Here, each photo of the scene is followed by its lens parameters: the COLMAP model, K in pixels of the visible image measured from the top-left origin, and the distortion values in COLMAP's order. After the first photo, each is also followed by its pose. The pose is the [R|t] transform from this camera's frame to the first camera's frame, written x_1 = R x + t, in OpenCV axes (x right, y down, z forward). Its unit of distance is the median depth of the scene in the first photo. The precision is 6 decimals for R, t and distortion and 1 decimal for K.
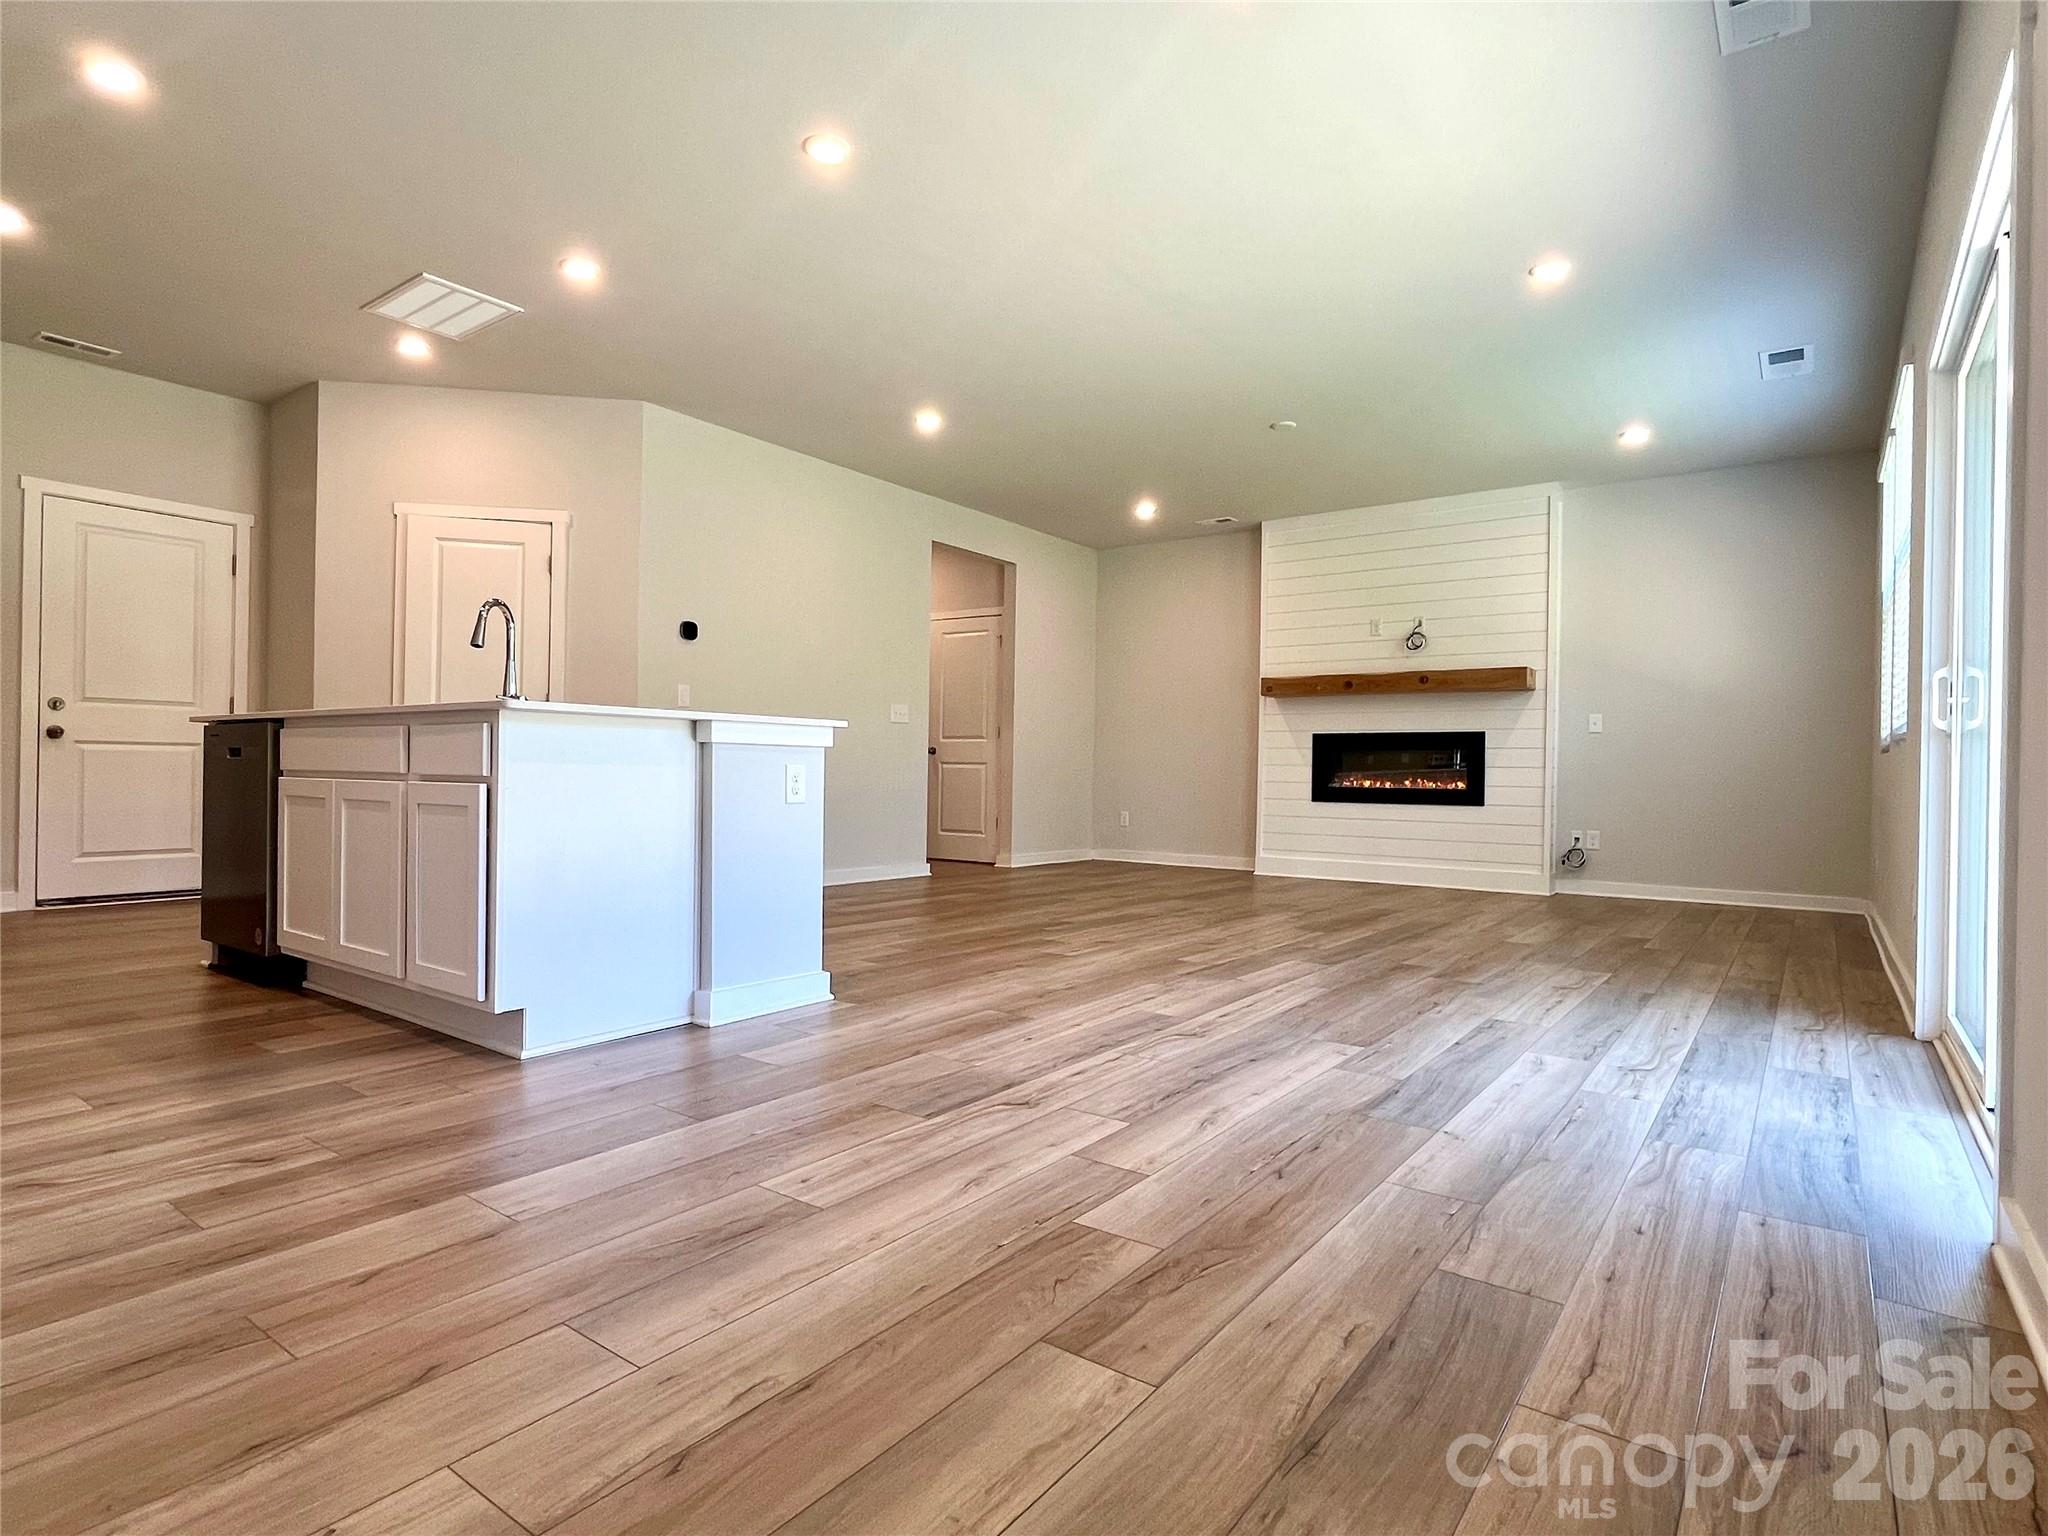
lens RADIAL K [[1069.3, 0, 1011.9], [0, 1069.3, 765.2], [0, 0, 1]] dist [0.000197, -0.000382]
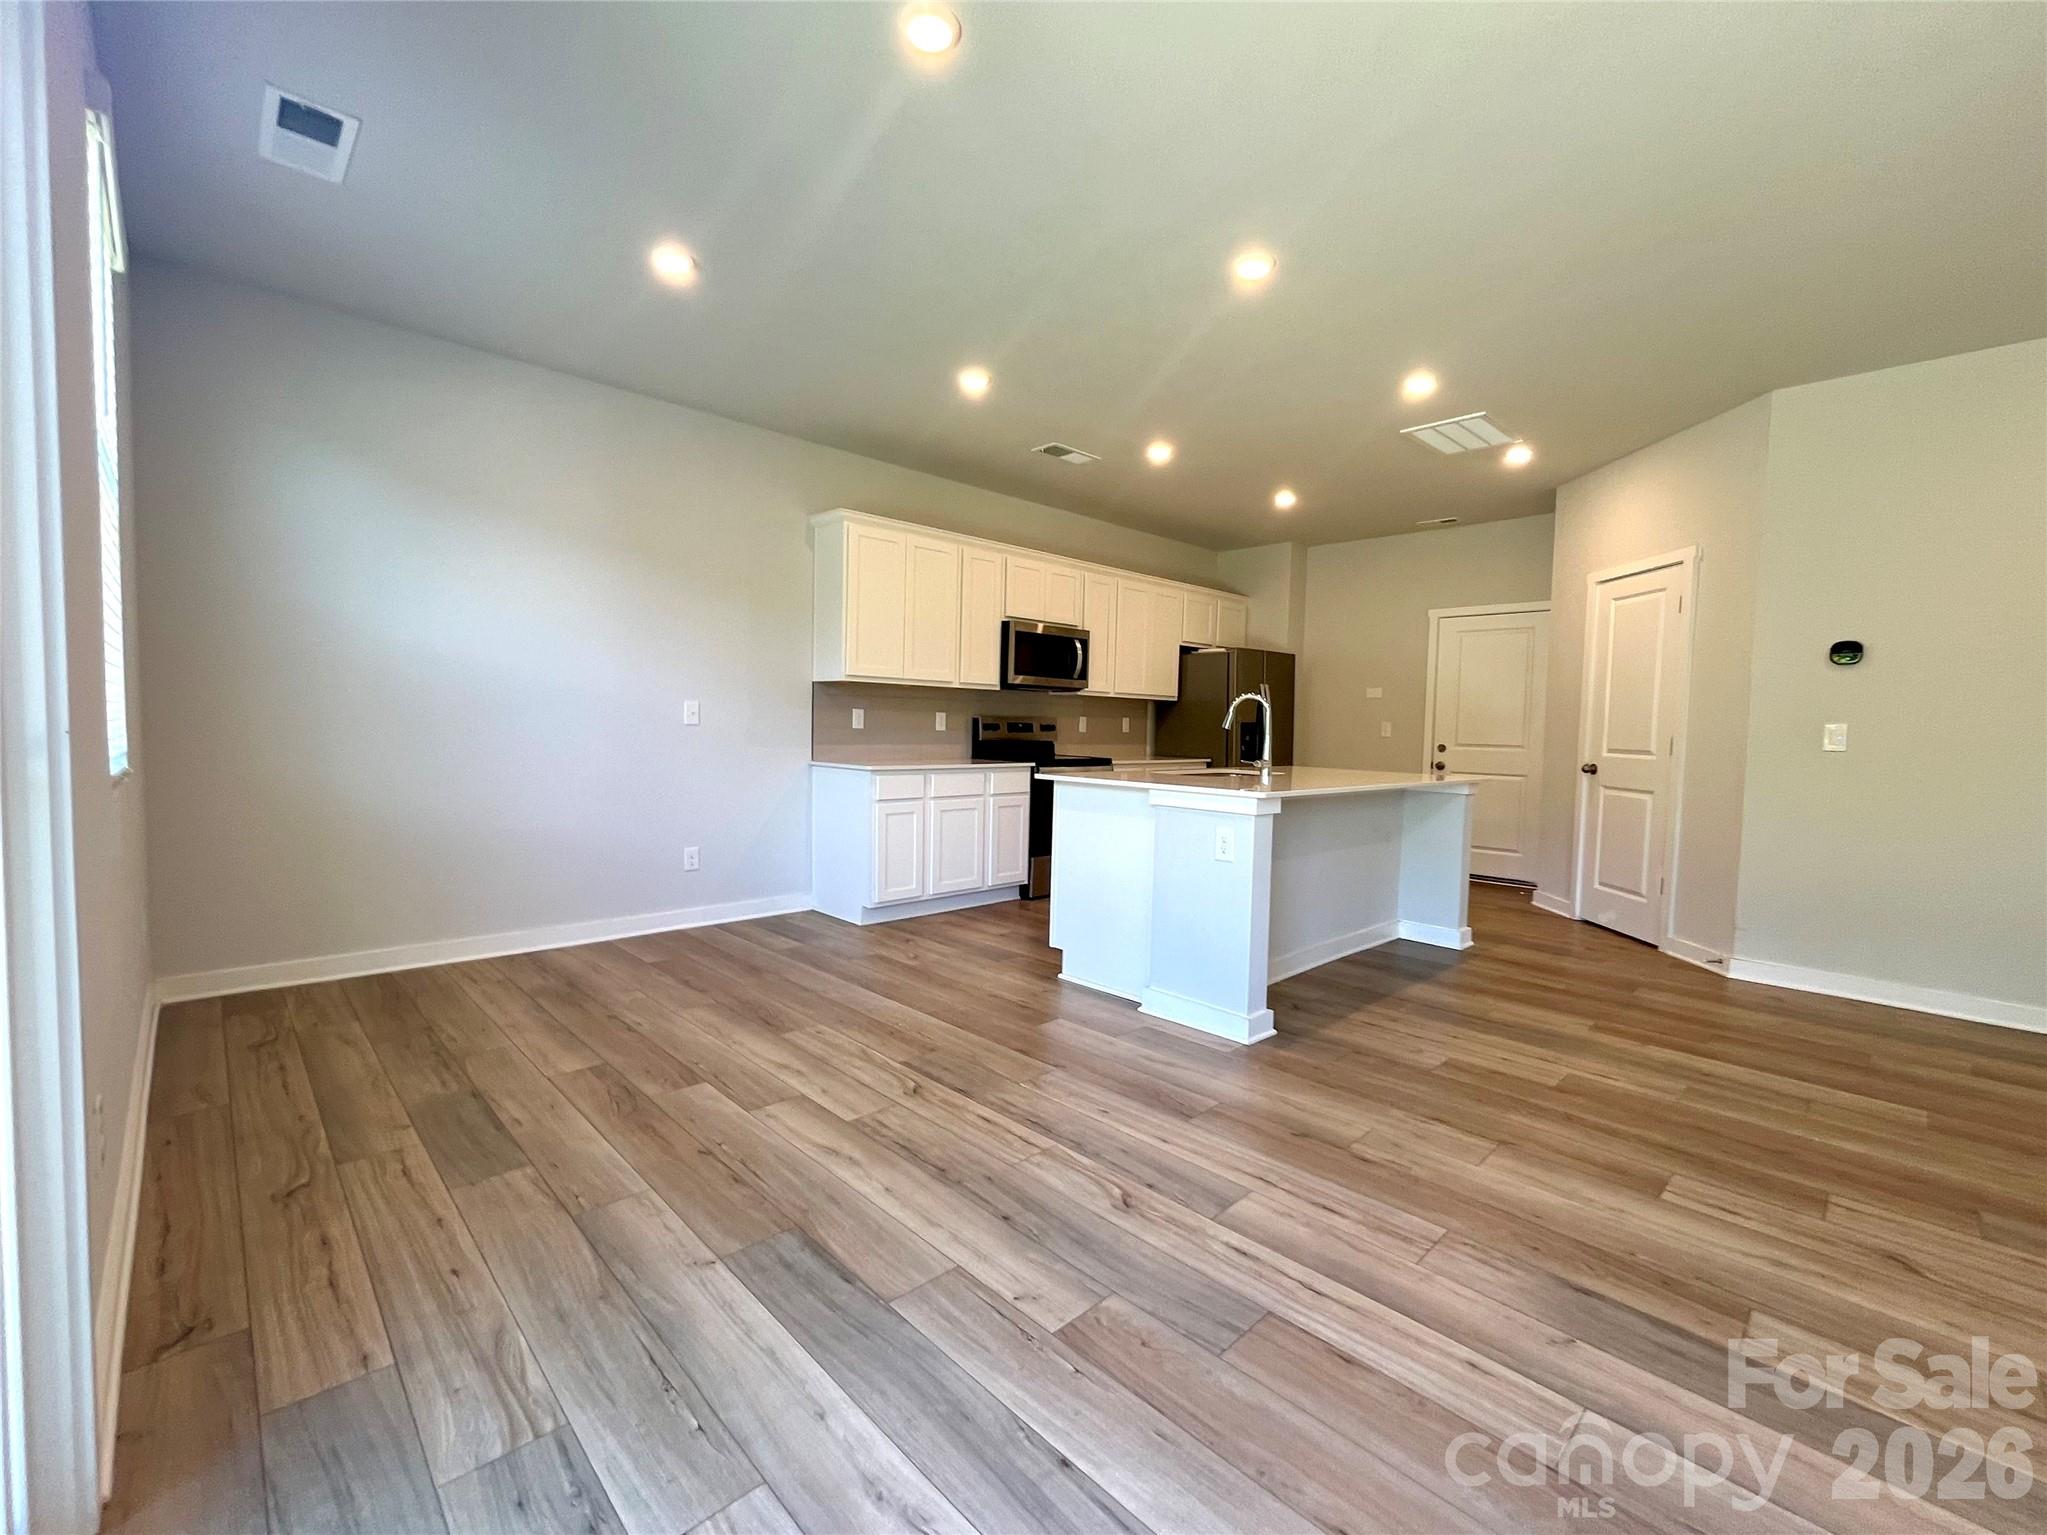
lens RADIAL K [[838.3, 0, 1009.4], [0, 838.3, 774.7], [0, 0, 1]] dist [-0.000766, 0.000774]
pose [[-0.154099, 0.036704, -0.987373, 1.083617], [-0.020524, 0.998975, 0.040338, -0.134343], [0.987842, 0.026481, -0.153188, 1.350399]]
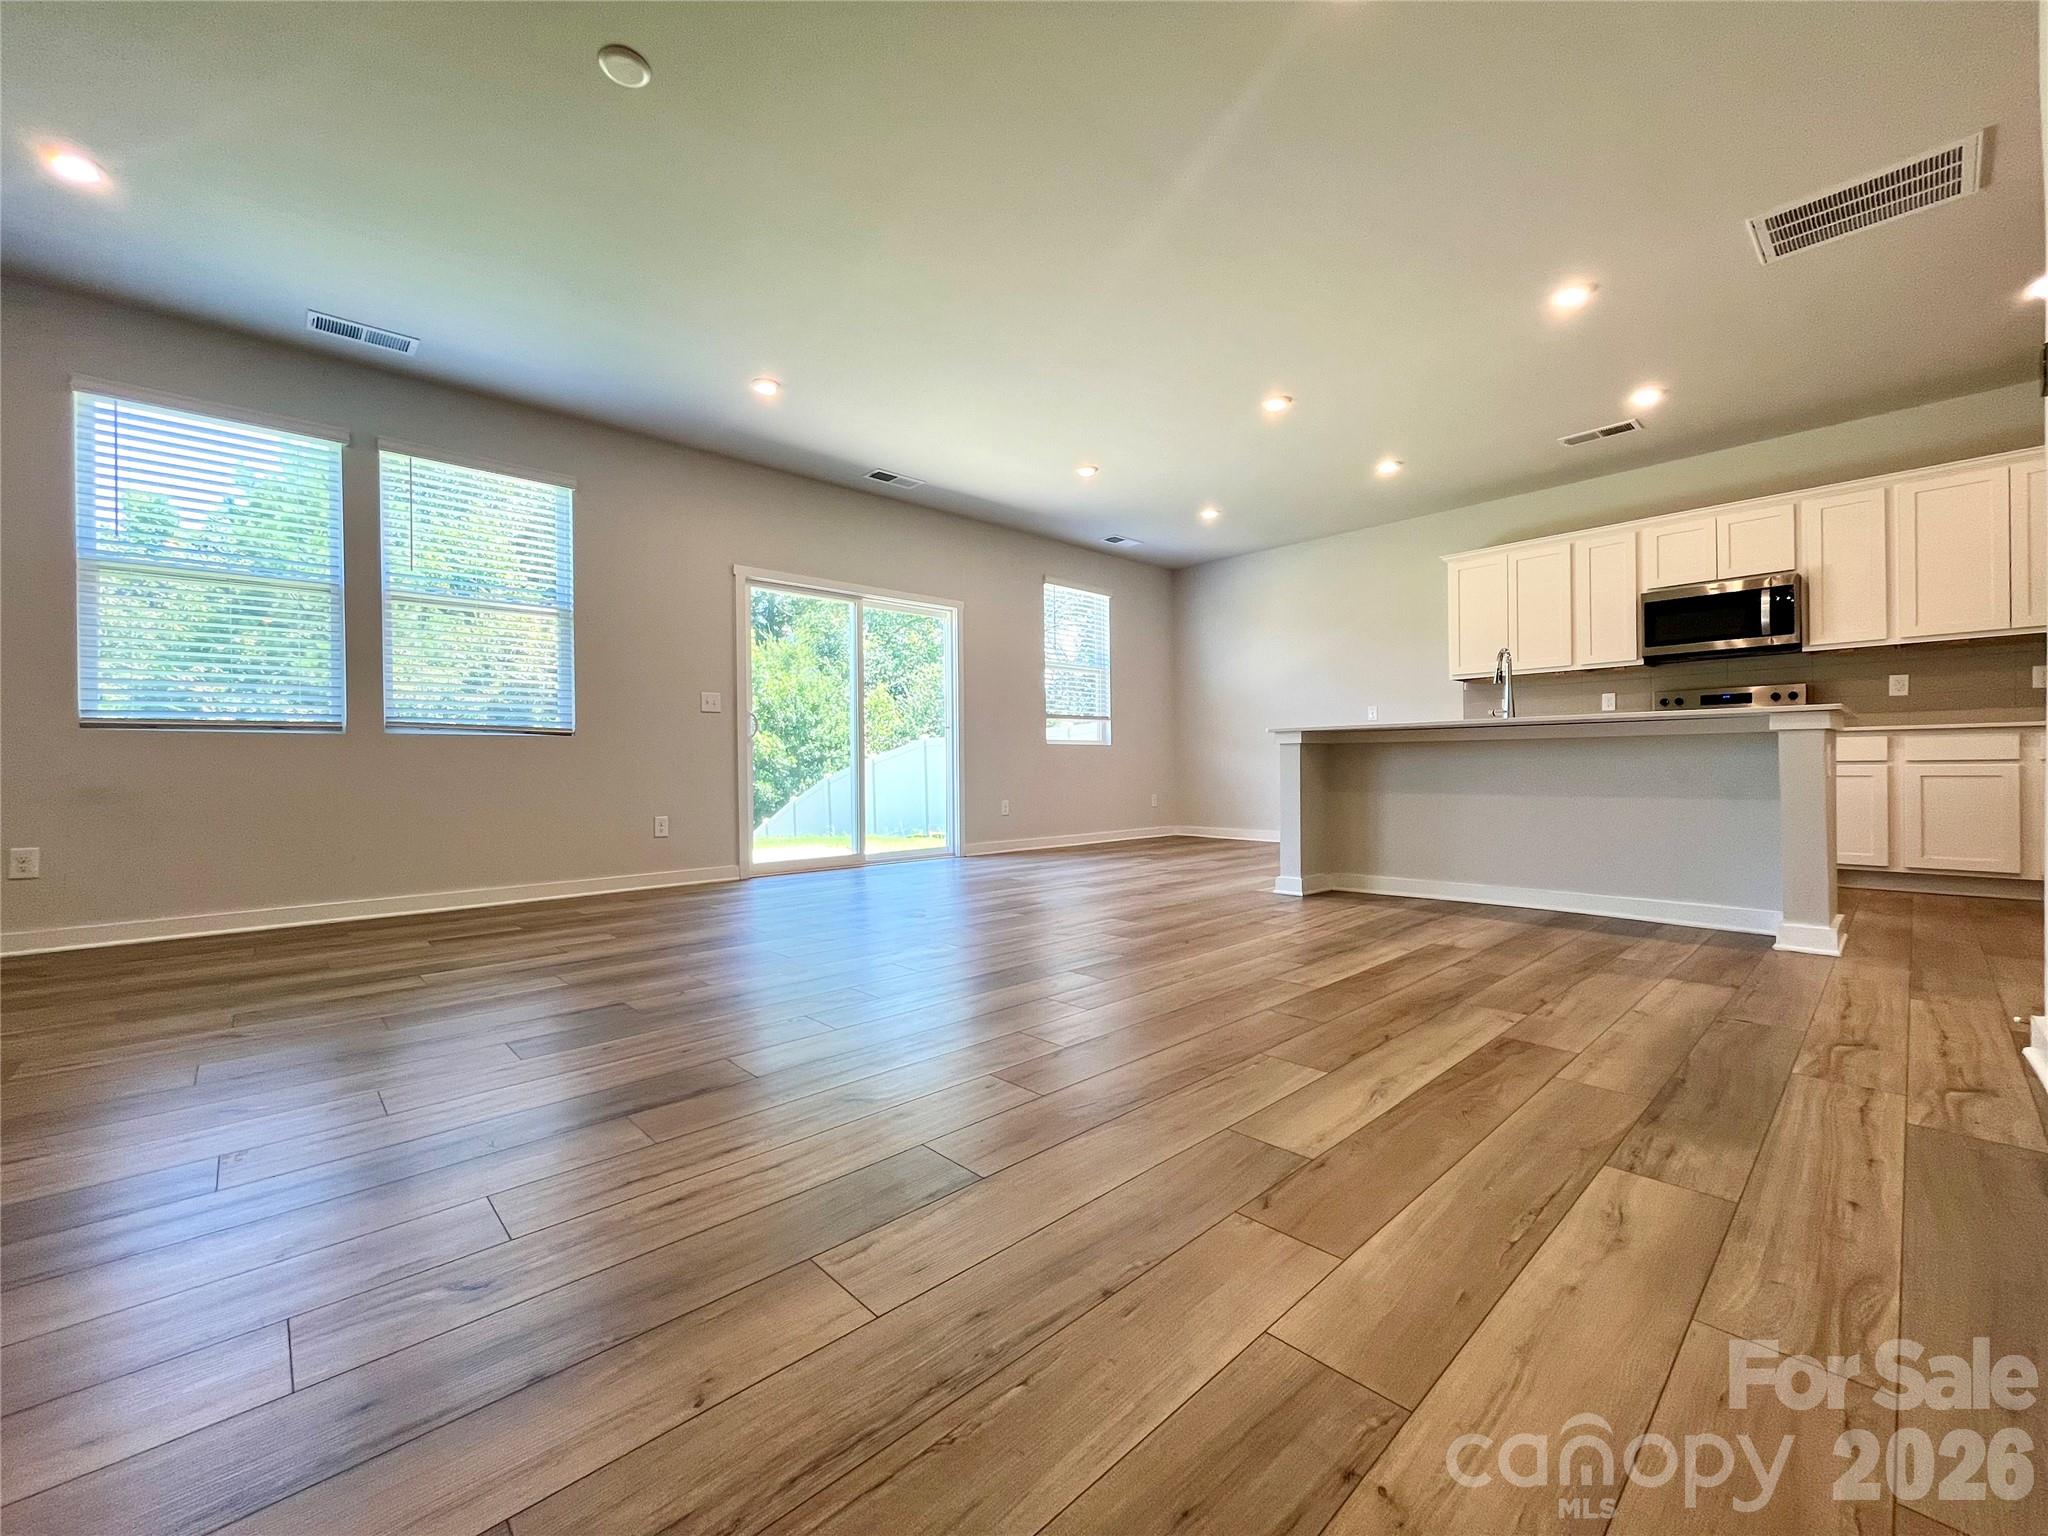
lens RADIAL K [[838.7, 0, 1022.0], [0, 838.7, 768.8], [0, 0, 1]] dist [-0.000766, 0.000774]
pose [[-0.985371, -0.002453, 0.170406, -0.127028], [-0.002197, 0.999996, 0.001691, 0.035019], [-0.170410, 0.001292, -0.985372, 3.881491]]
